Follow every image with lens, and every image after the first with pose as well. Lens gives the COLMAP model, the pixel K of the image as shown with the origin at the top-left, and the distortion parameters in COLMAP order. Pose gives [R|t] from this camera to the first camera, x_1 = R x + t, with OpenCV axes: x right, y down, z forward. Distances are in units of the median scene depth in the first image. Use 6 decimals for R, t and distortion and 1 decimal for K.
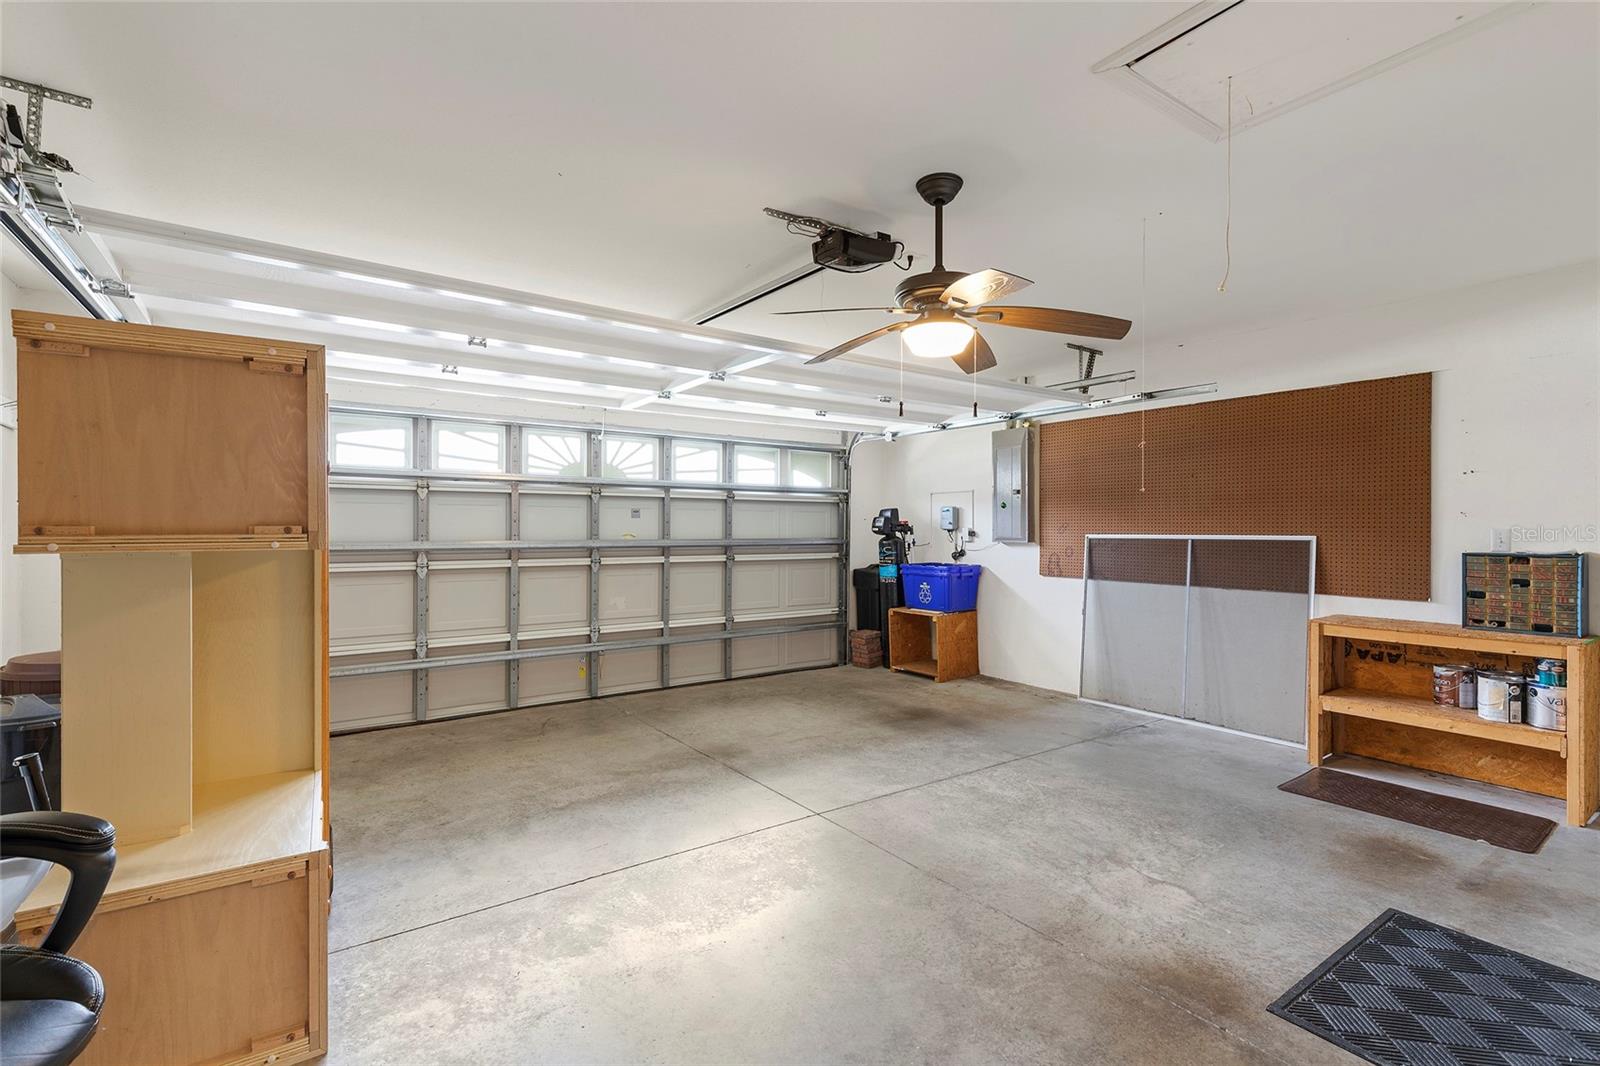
lens RADIAL K [[720.5, 0, 798.1], [0, 720.5, 531.3], [0, 0, 1]] dist [0.008702, 0.000168]
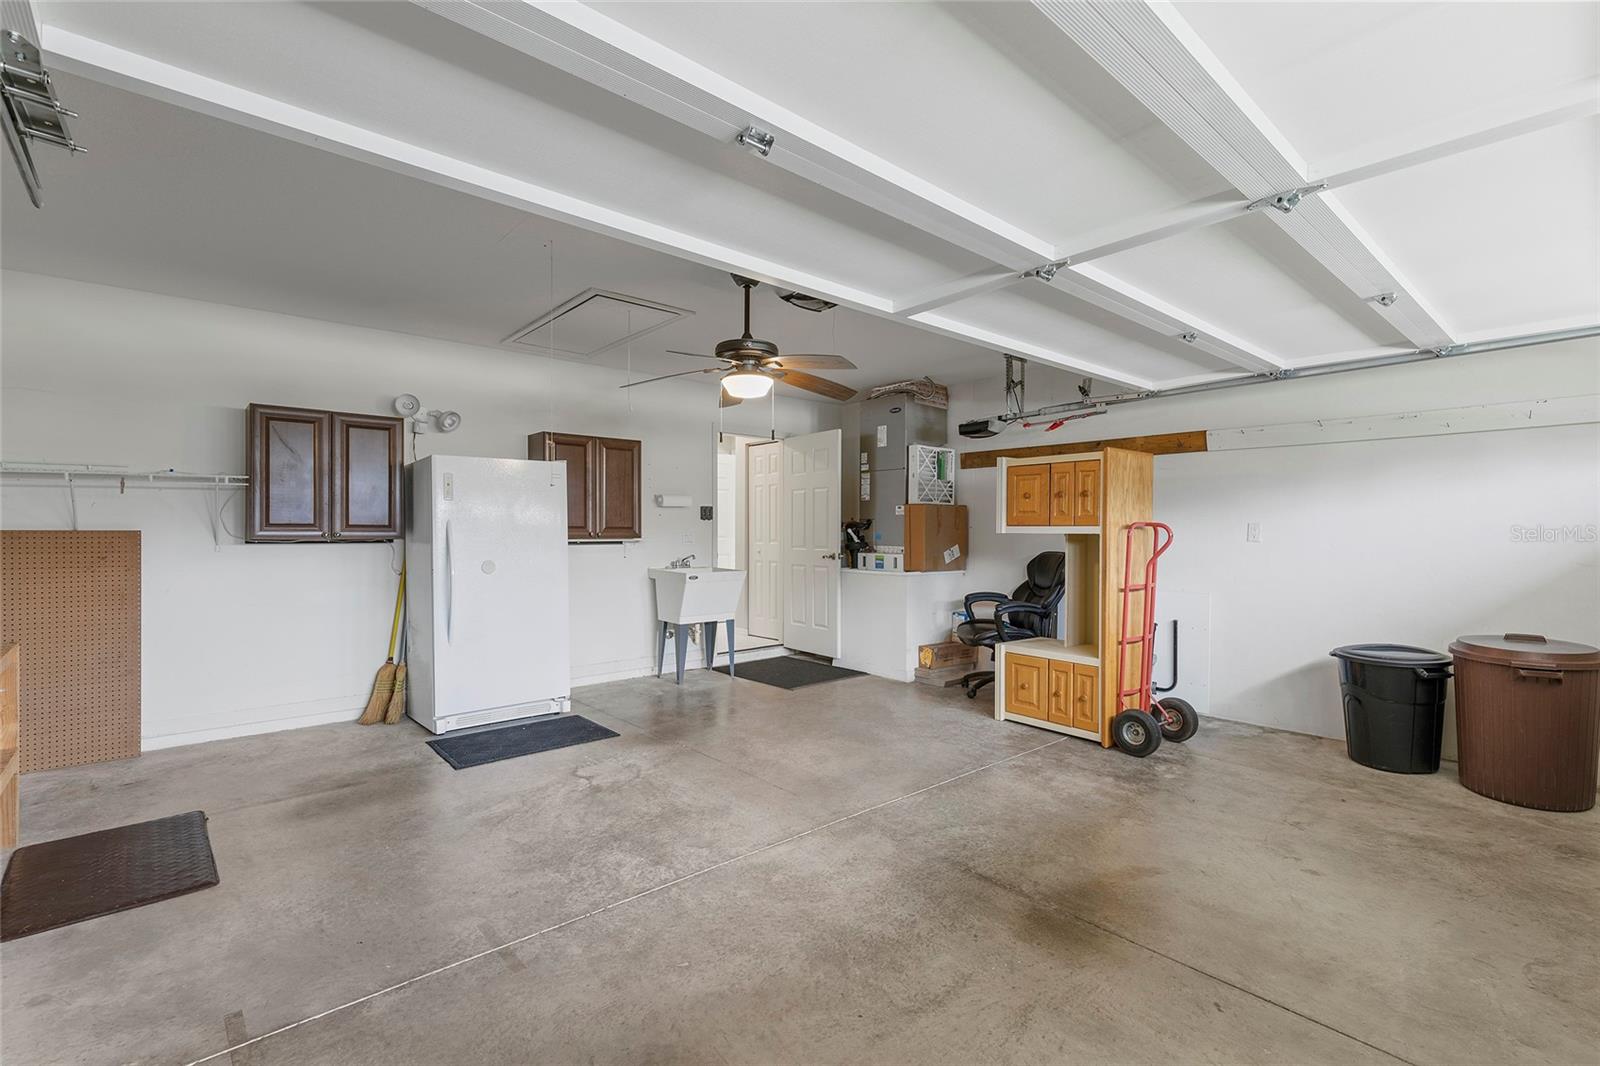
lens RADIAL K [[720.5, 0, 801.6], [0, 720.5, 535.9], [0, 0, 1]] dist [0.008702, 0.000168]
pose [[-0.994320, -0.003794, -0.106361, 0.179445], [-0.004997, 0.999927, 0.011045, 0.006162], [0.106312, 0.011514, -0.994266, 1.812671]]
